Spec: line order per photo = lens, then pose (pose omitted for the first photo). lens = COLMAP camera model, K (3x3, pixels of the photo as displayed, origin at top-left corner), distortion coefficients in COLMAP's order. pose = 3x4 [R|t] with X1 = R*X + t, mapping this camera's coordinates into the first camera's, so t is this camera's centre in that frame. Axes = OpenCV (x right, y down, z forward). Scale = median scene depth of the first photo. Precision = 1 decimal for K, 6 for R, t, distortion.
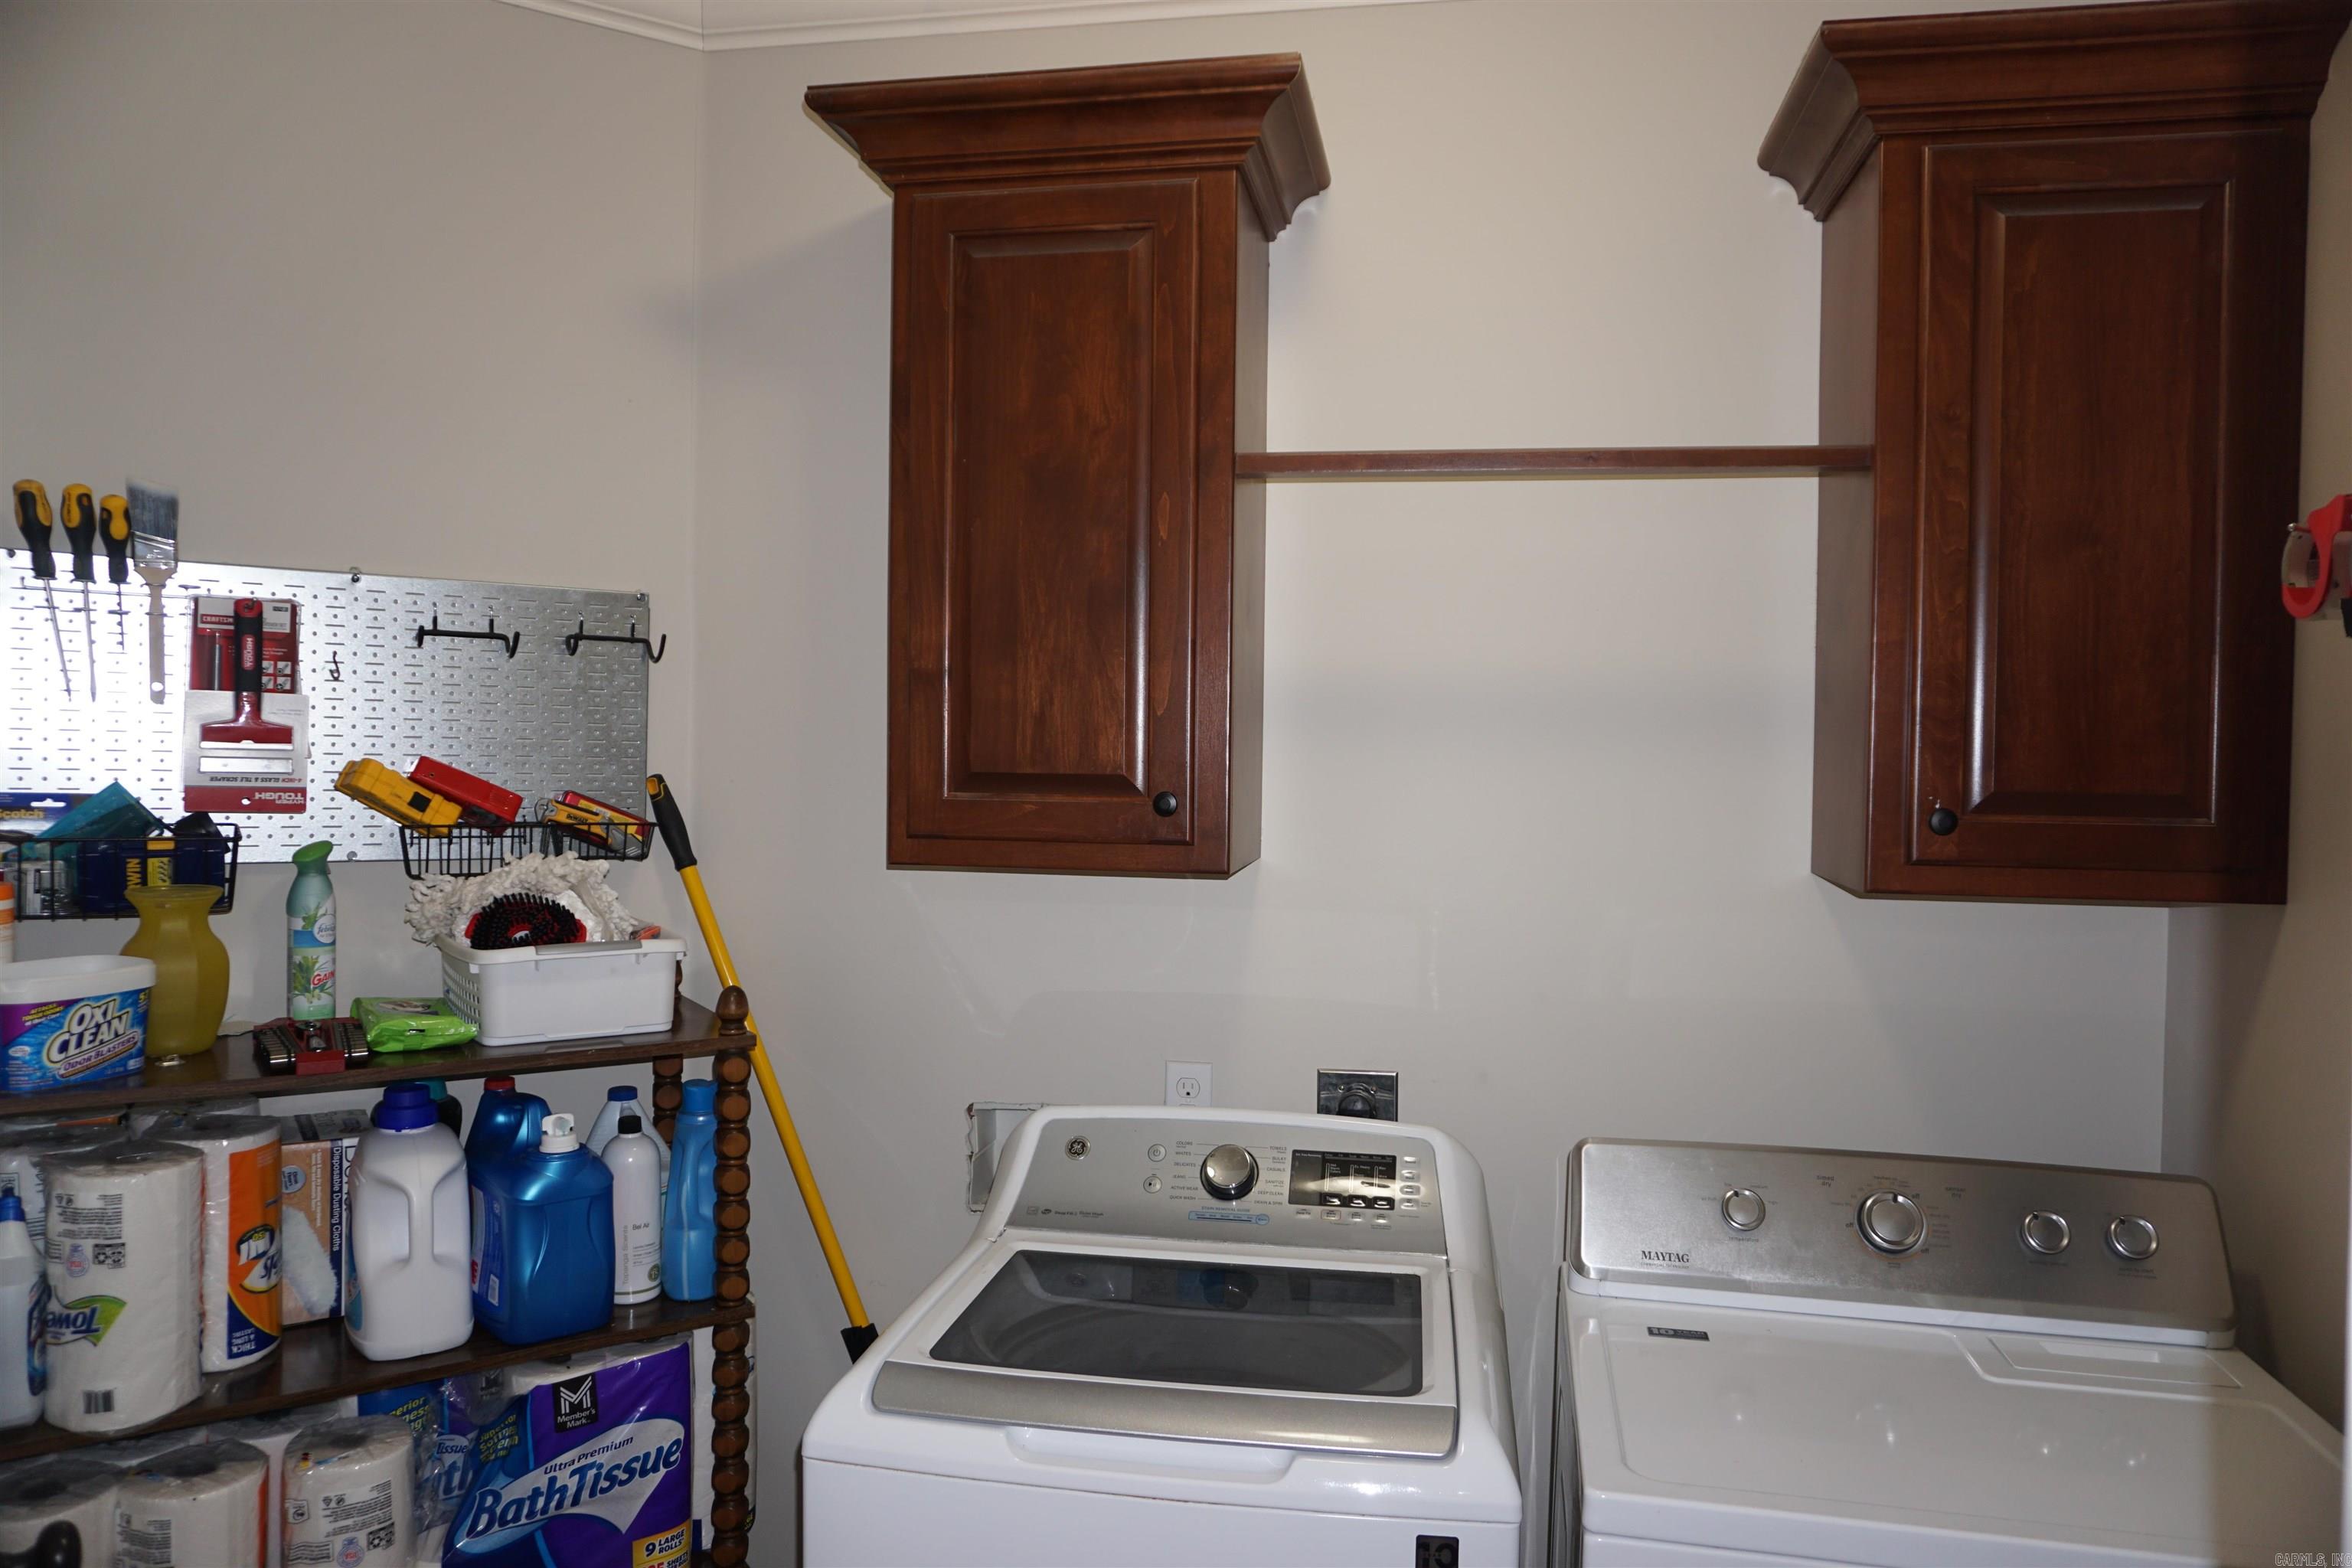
lens RADIAL K [[1638.8, 0, 1176.0], [0, 1638.8, 784.0], [0, 0, 1]] dist [0.000064, 0.011412]
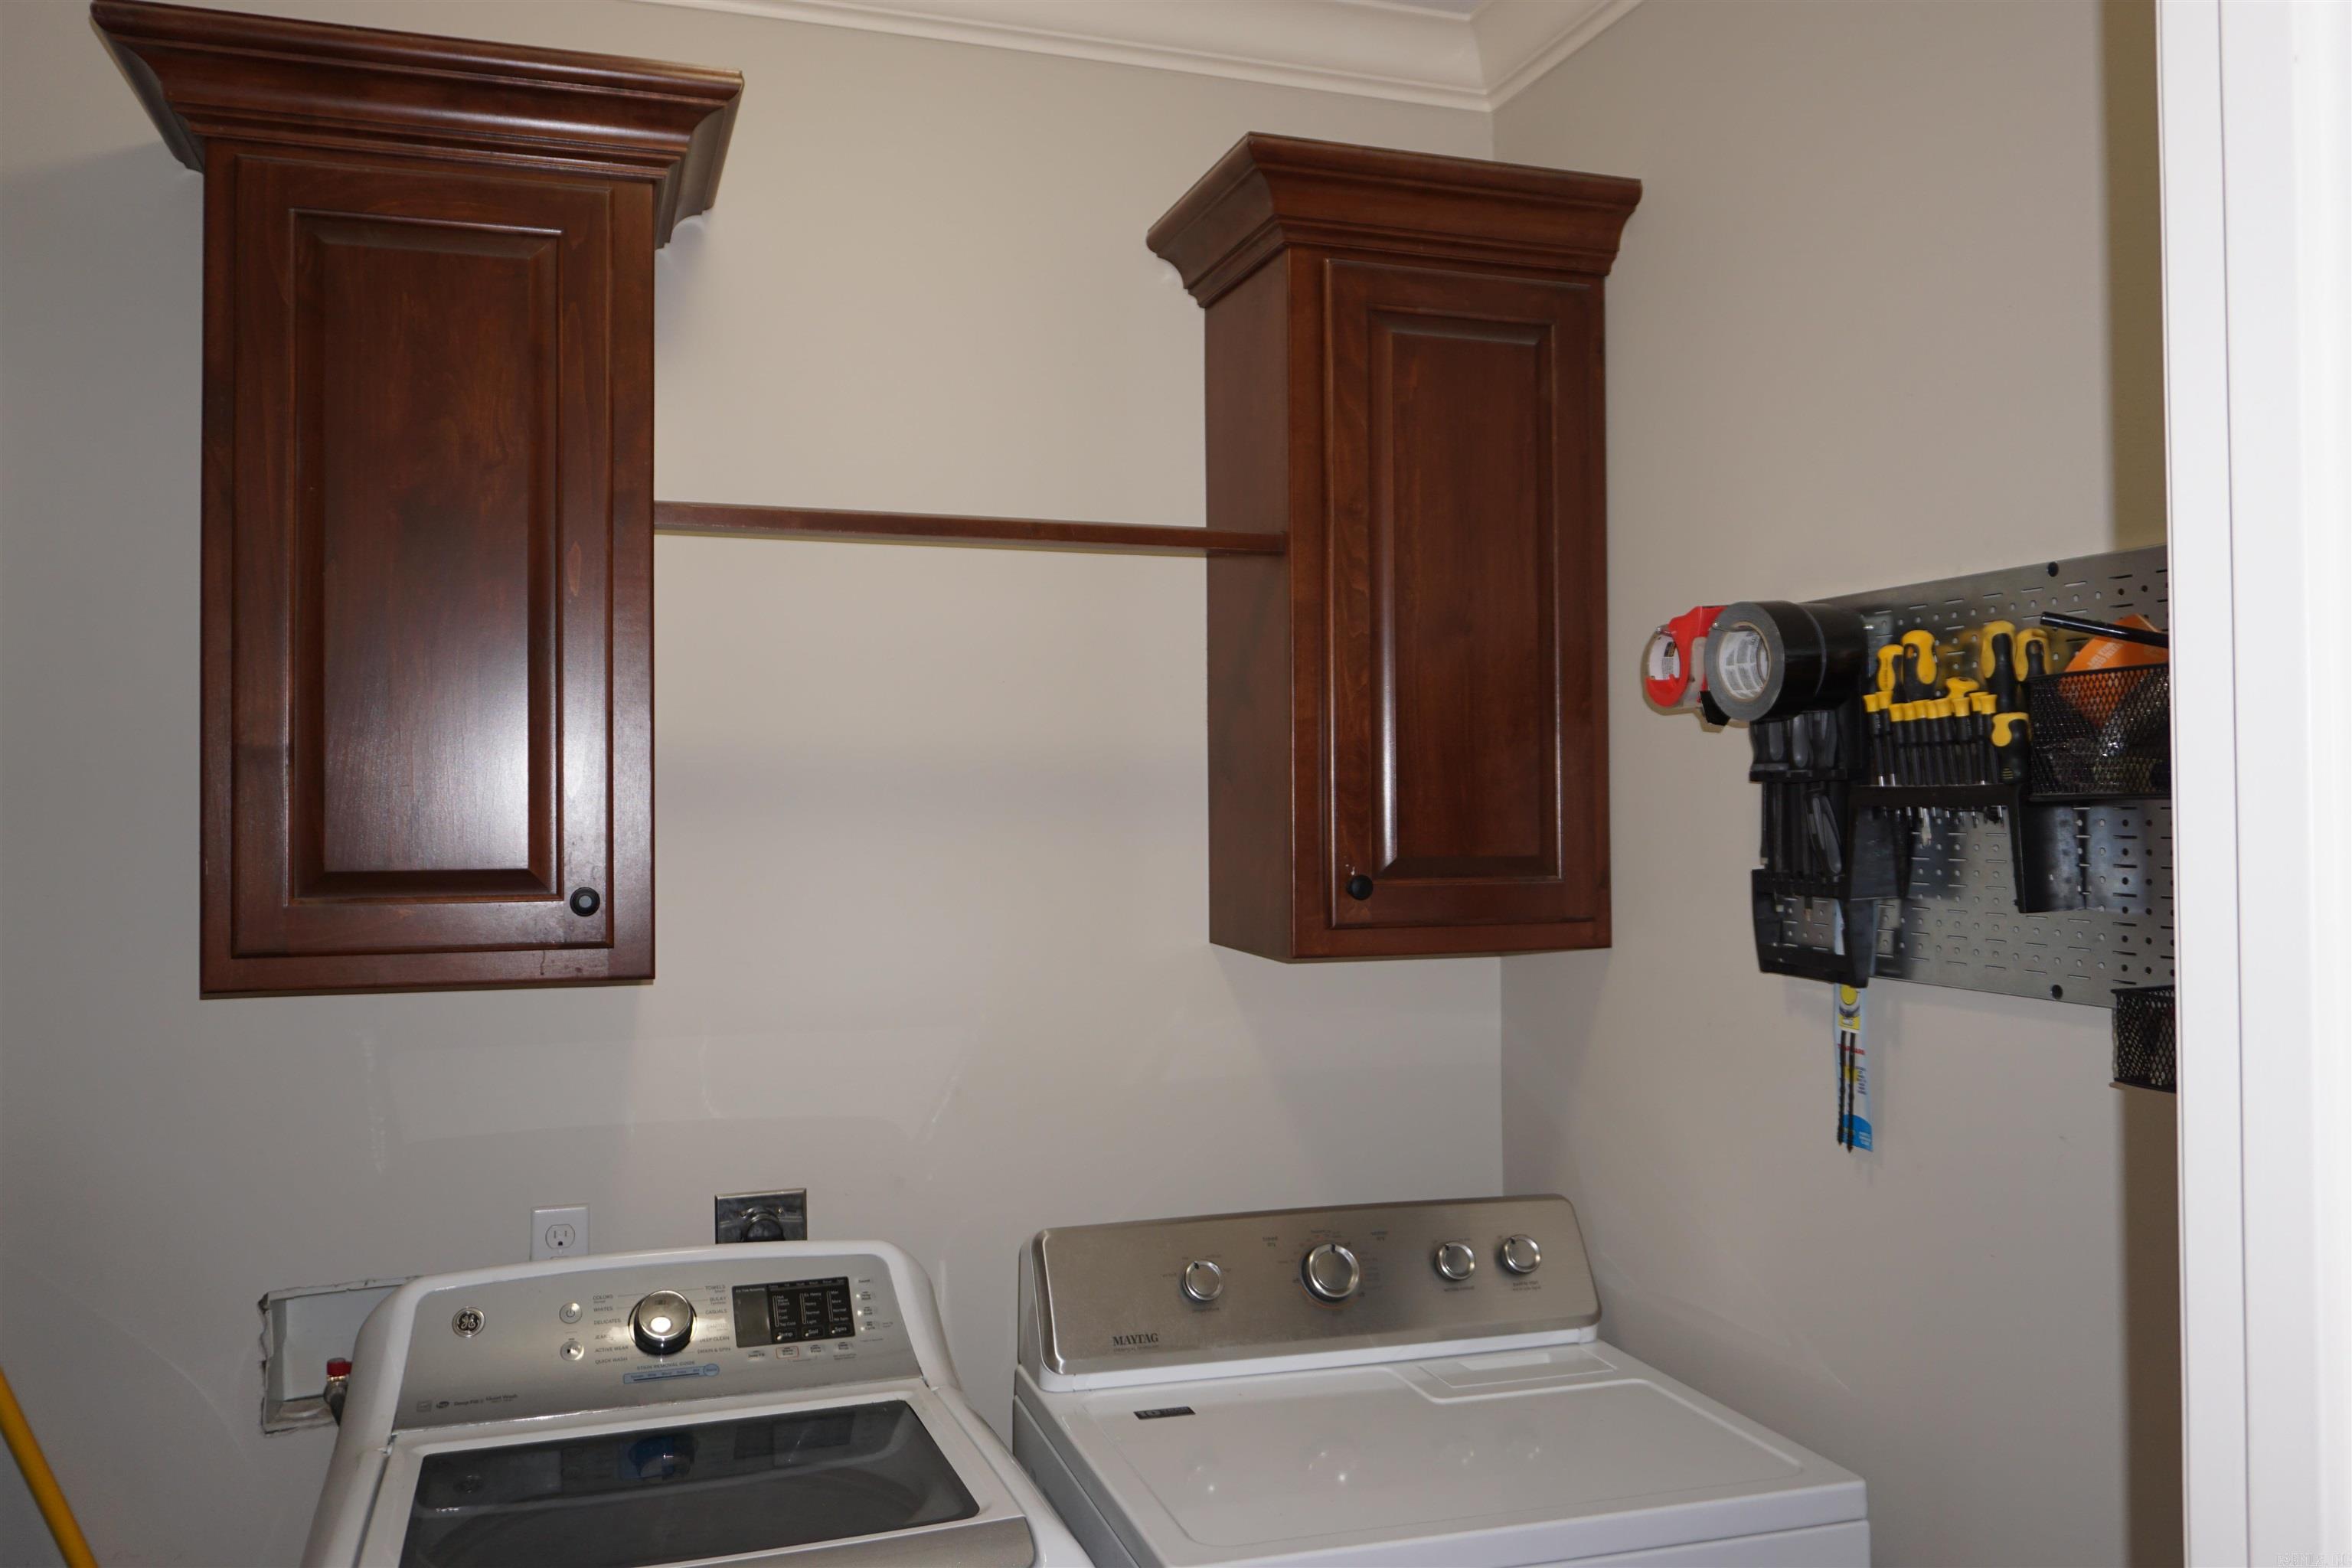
lens RADIAL K [[1886.2, 0, 1176.0], [0, 1886.2, 784.0], [0, 0, 1]] dist [-0.007461, 0.058892]
pose [[0.876206, -0.013001, 0.481761, -0.216648], [0.030079, 0.999162, -0.027744, -0.013378], [-0.480997, 0.038801, 0.875863, -0.019574]]
